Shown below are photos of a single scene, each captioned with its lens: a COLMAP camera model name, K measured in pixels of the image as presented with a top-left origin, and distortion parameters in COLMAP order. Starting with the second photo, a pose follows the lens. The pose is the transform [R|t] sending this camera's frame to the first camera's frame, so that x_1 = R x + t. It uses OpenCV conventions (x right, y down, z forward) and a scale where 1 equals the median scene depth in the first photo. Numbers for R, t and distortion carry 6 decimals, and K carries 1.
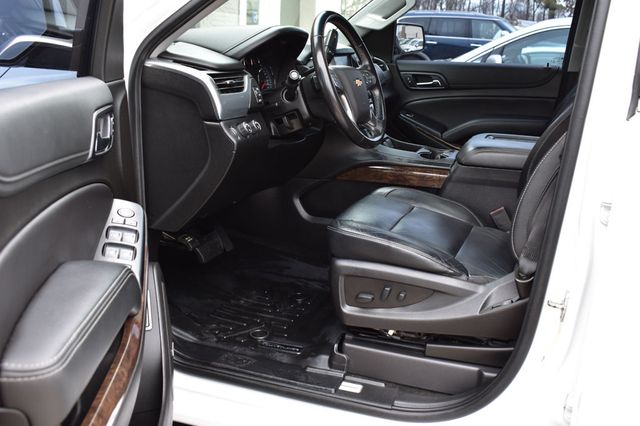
lens RADIAL K [[655.4, 0, 321.0], [0, 655.4, 212.8], [0, 0, 1]] dist [-0.093370, 0.000000]
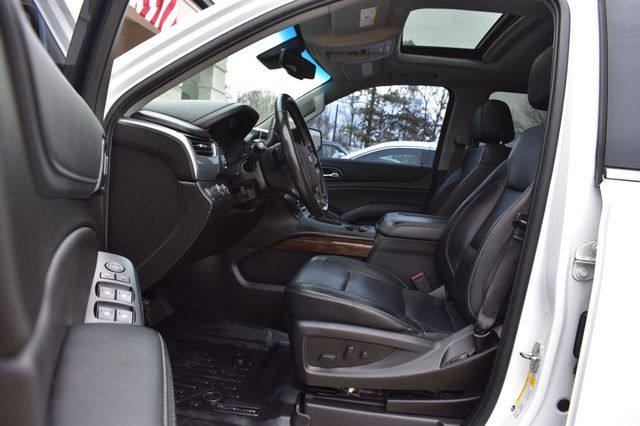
lens RADIAL K [[495.5, 0, 318.7], [0, 495.5, 214.7], [0, 0, 1]] dist [-0.090922, -0.000718]
pose [[0.970975, 0.029587, 0.237342, -0.136808], [0.005069, 0.989551, -0.144095, 0.017929], [-0.239126, 0.141116, 0.960680, 0.219661]]
